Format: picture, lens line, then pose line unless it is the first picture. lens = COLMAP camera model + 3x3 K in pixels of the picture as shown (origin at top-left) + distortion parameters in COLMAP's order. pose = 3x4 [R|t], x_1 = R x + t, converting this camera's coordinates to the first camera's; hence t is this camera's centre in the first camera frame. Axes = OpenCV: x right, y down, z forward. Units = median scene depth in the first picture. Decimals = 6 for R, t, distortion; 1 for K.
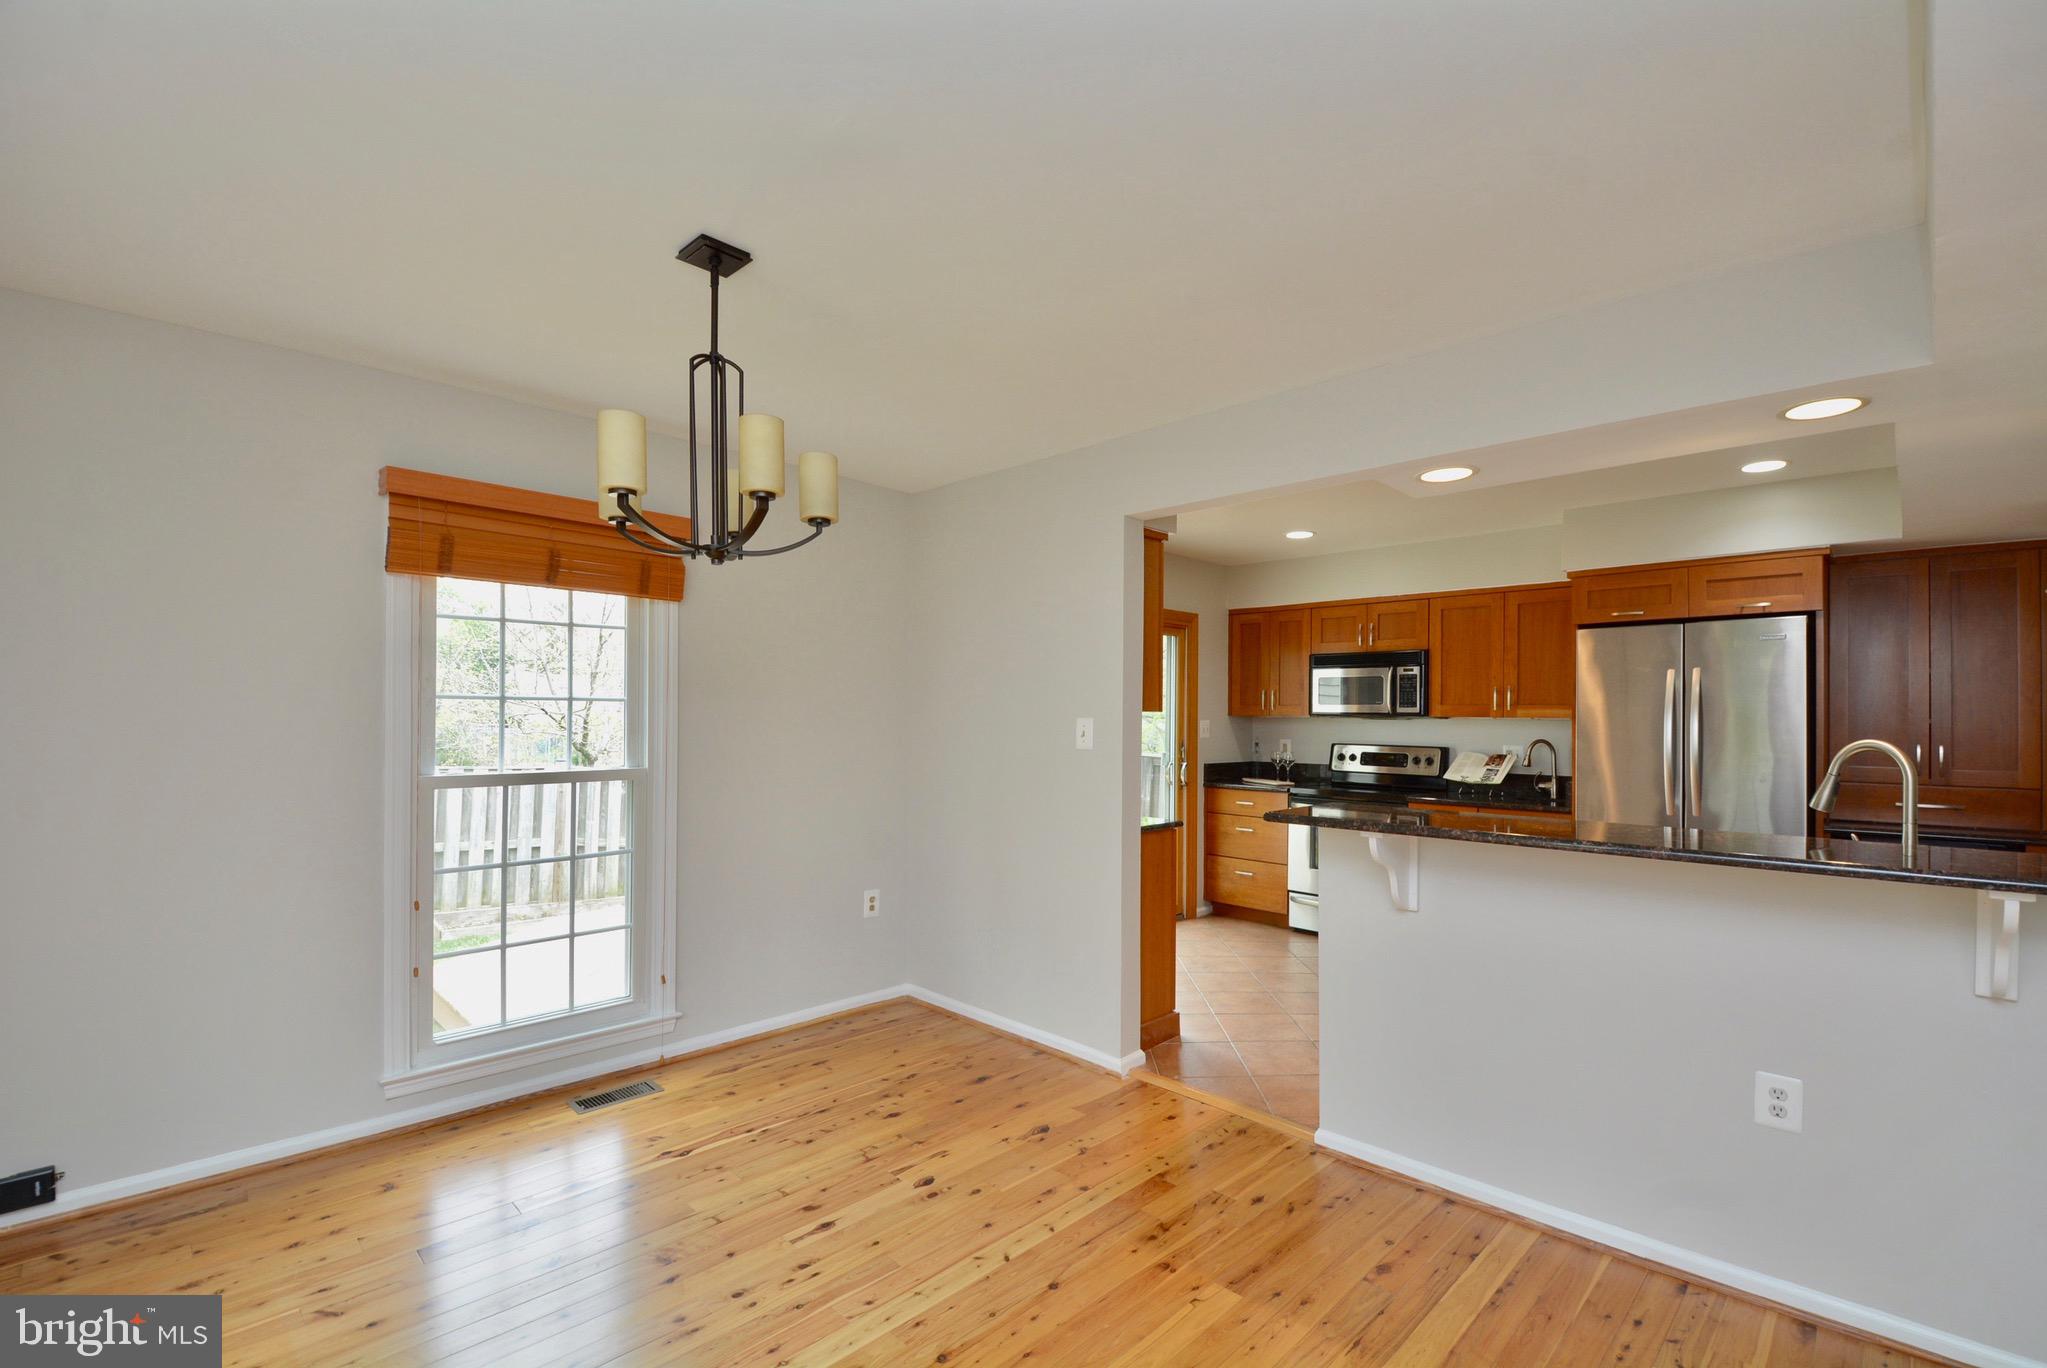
lens RADIAL K [[893.6, 0, 1048.4], [0, 893.6, 710.9], [0, 0, 1]] dist [0.018952, -0.024179]
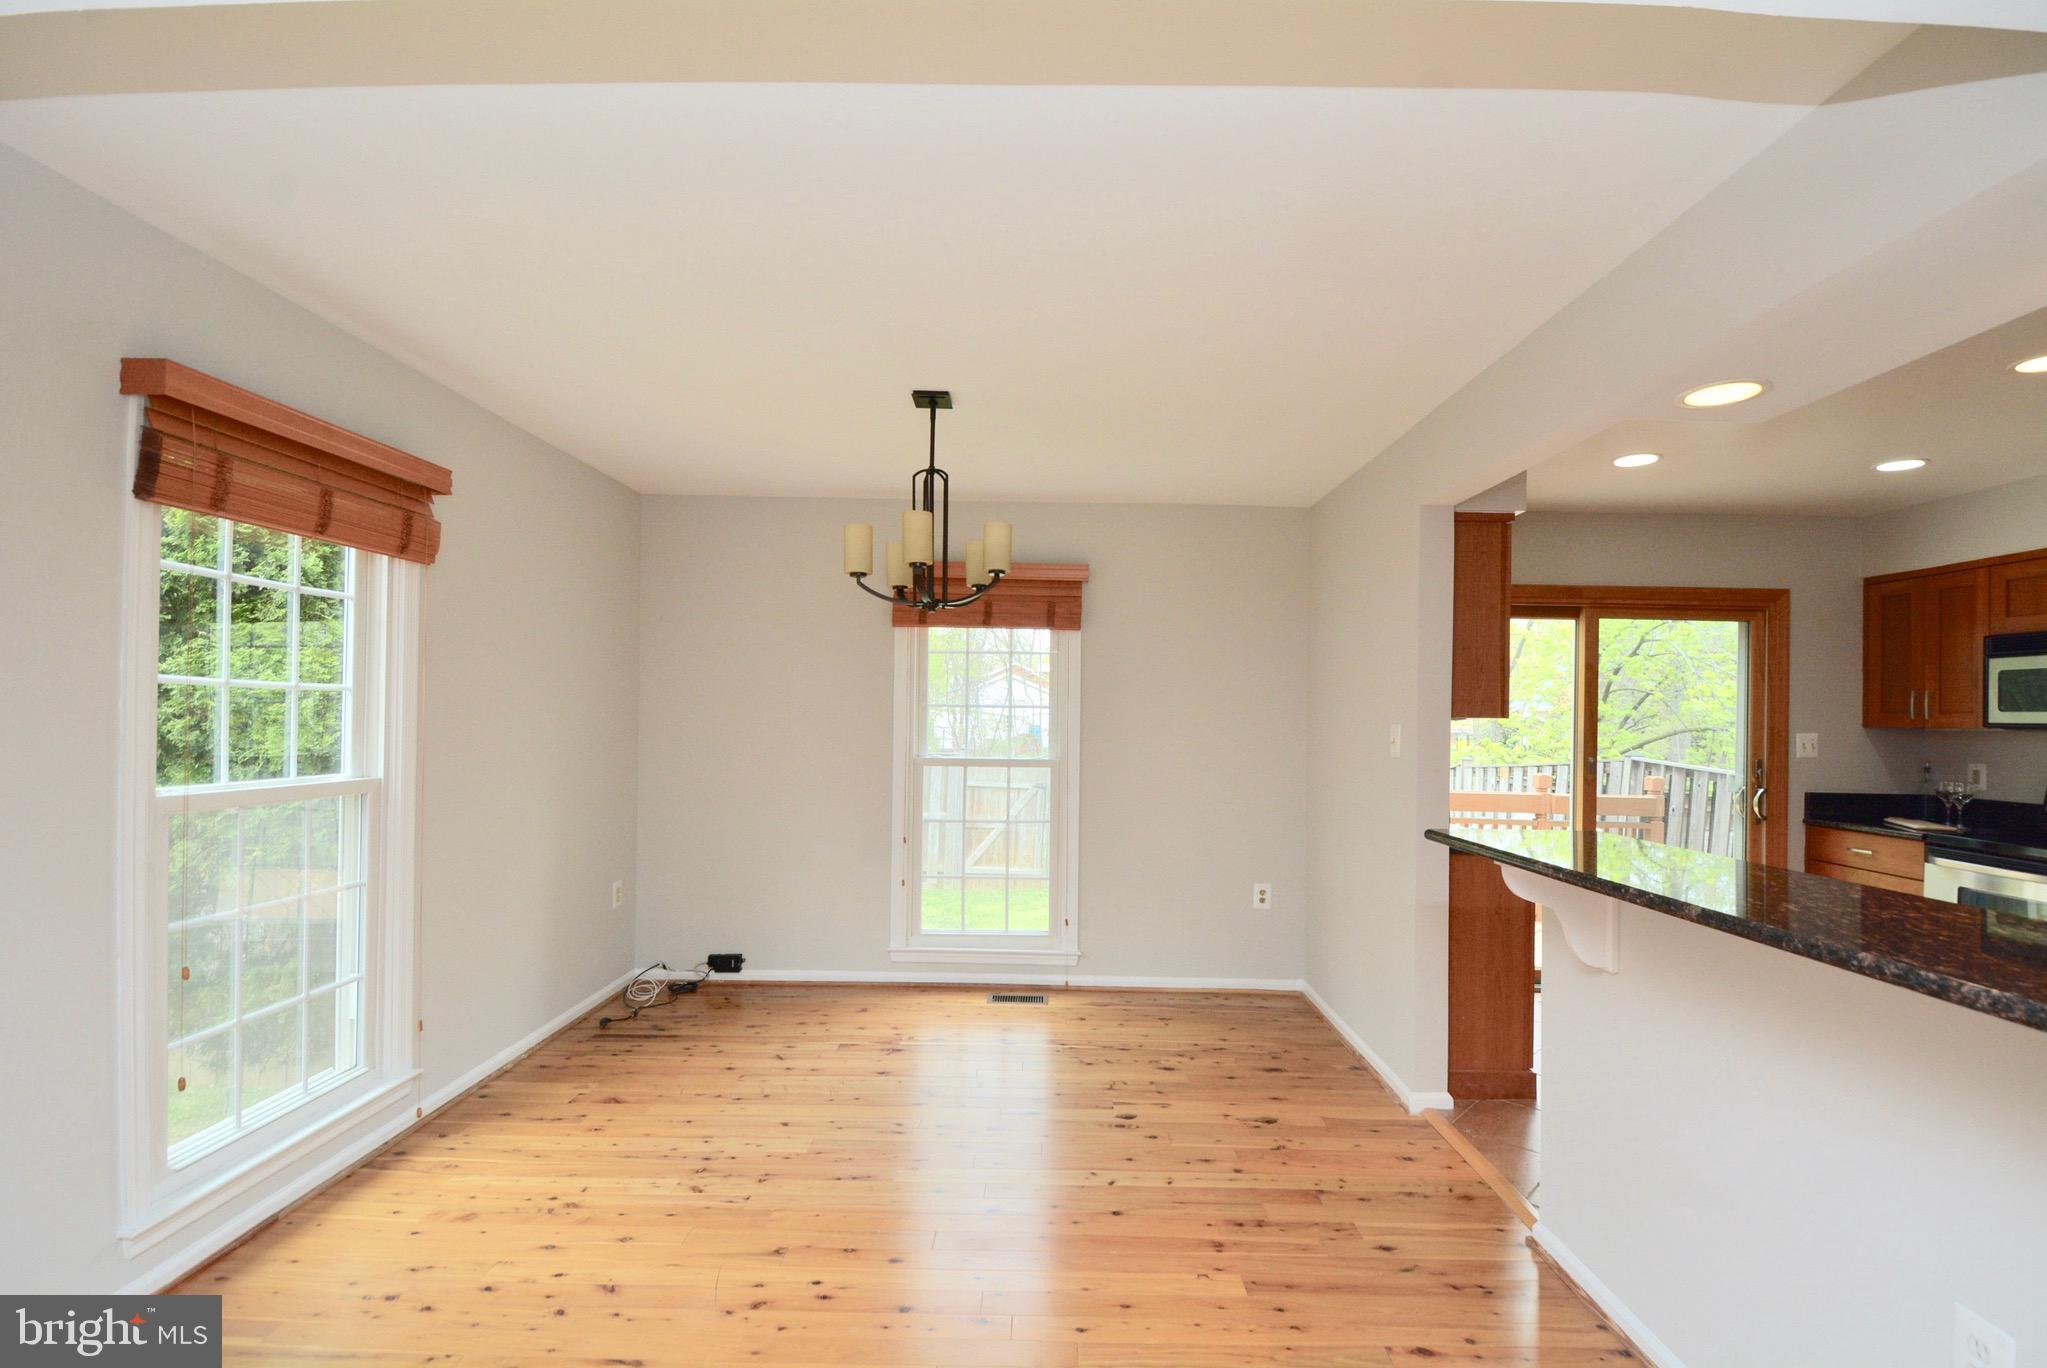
lens RADIAL K [[893.6, 0, 1048.4], [0, 893.6, 710.9], [0, 0, 1]] dist [0.018952, -0.024179]
pose [[0.696532, -0.002049, -0.717523, 0.490289], [-0.006315, 0.999940, -0.008986, 0.005124], [0.717498, 0.010791, 0.696477, 0.082046]]
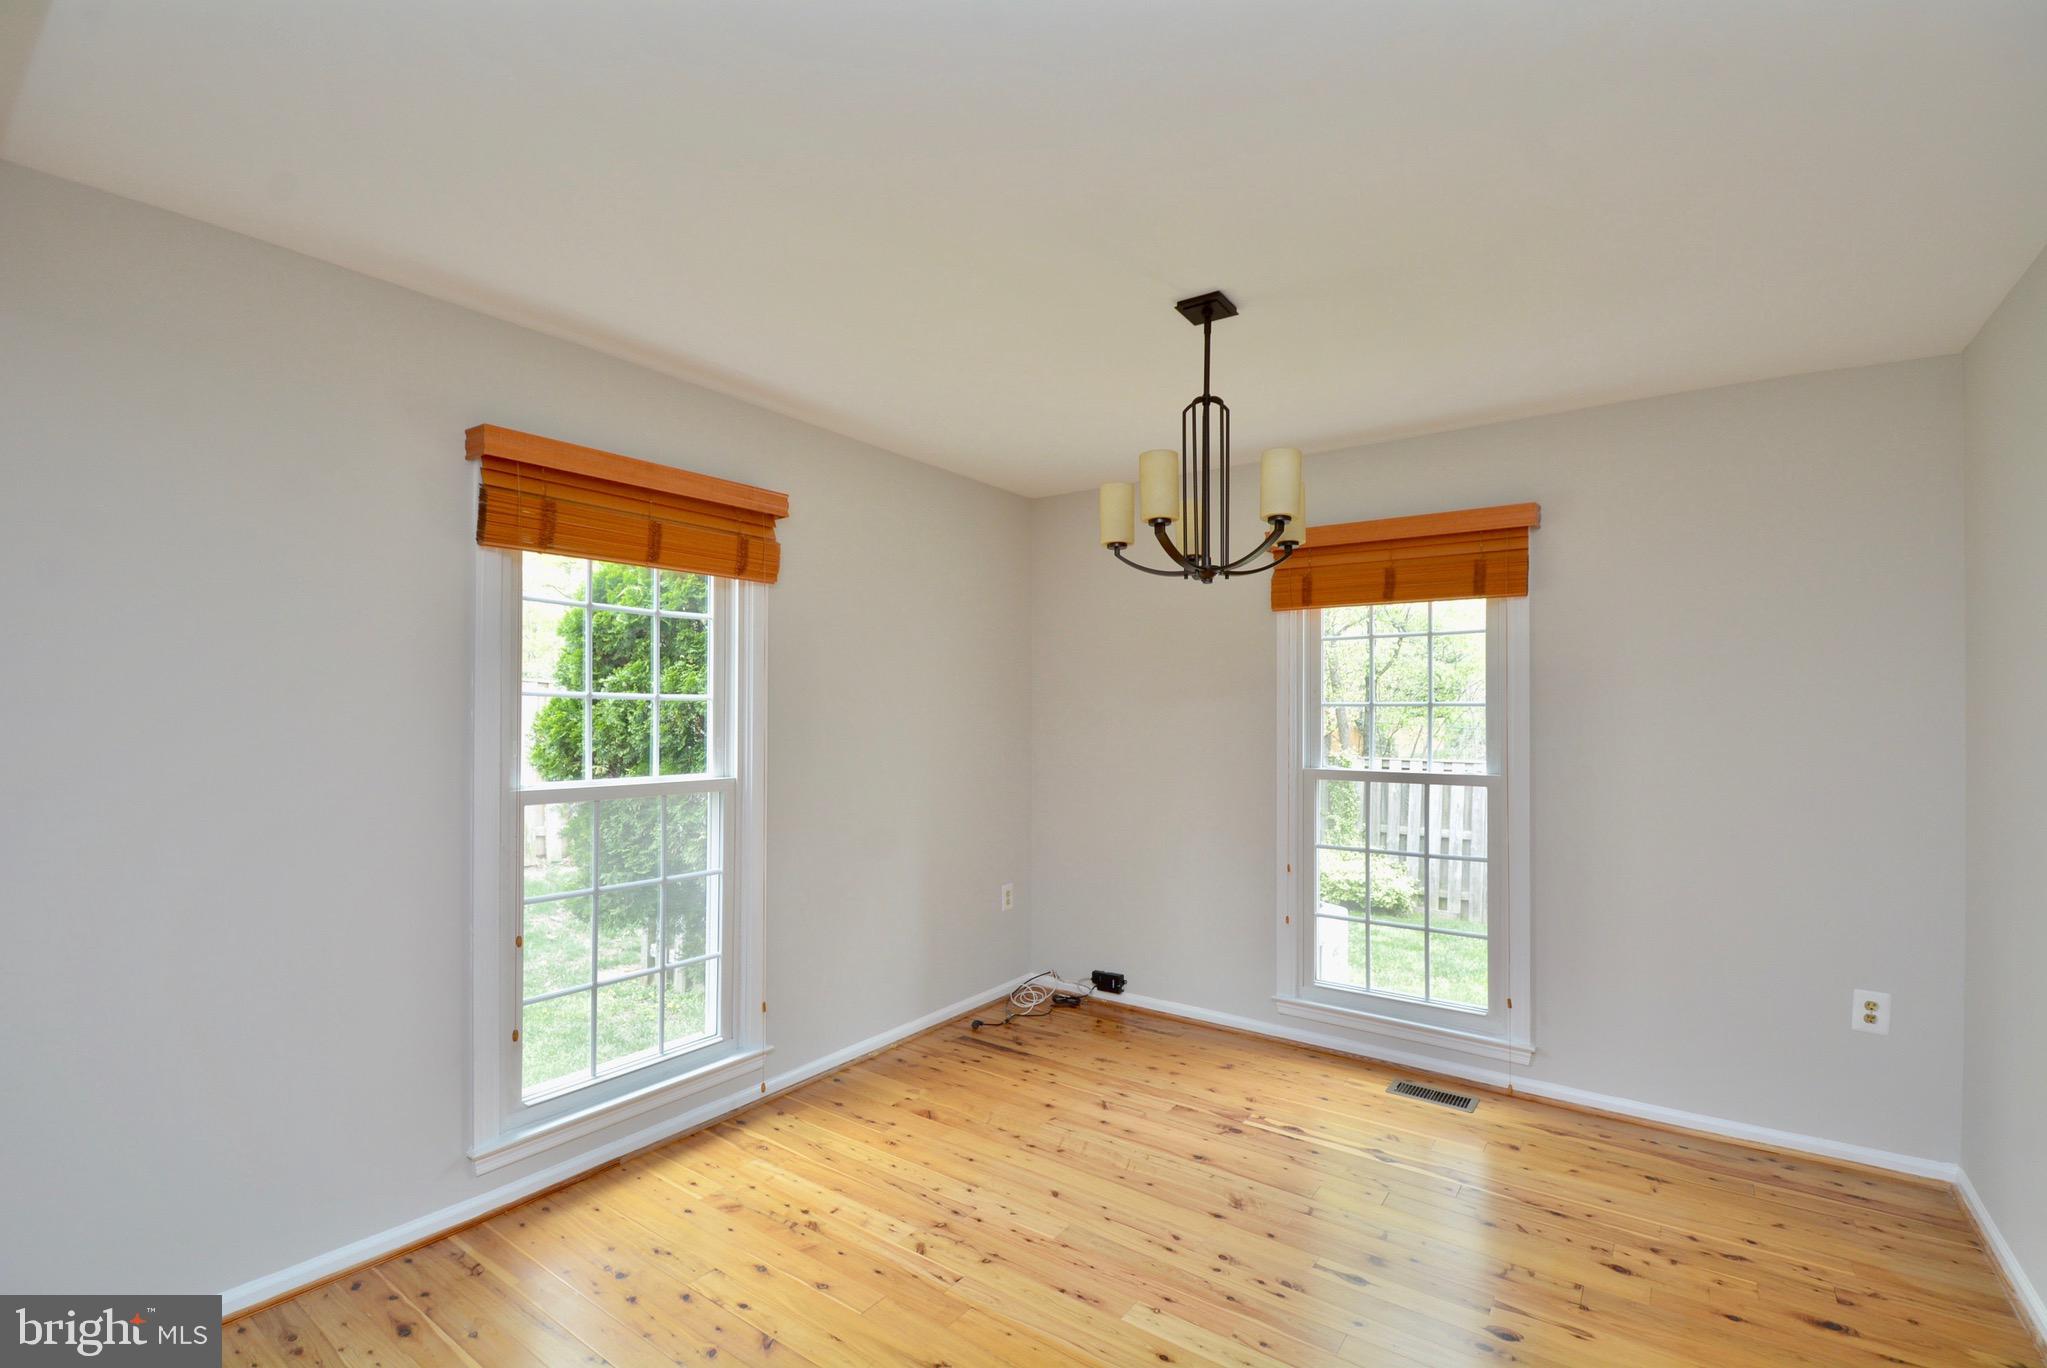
lens RADIAL K [[893.6, 0, 1048.4], [0, 893.6, 710.9], [0, 0, 1]] dist [0.018952, -0.024179]
pose [[0.157261, -0.011443, -0.987491, 0.429618], [0.001634, 0.999935, -0.011327, 0.005255], [0.987556, 0.000168, 0.157270, 0.388549]]
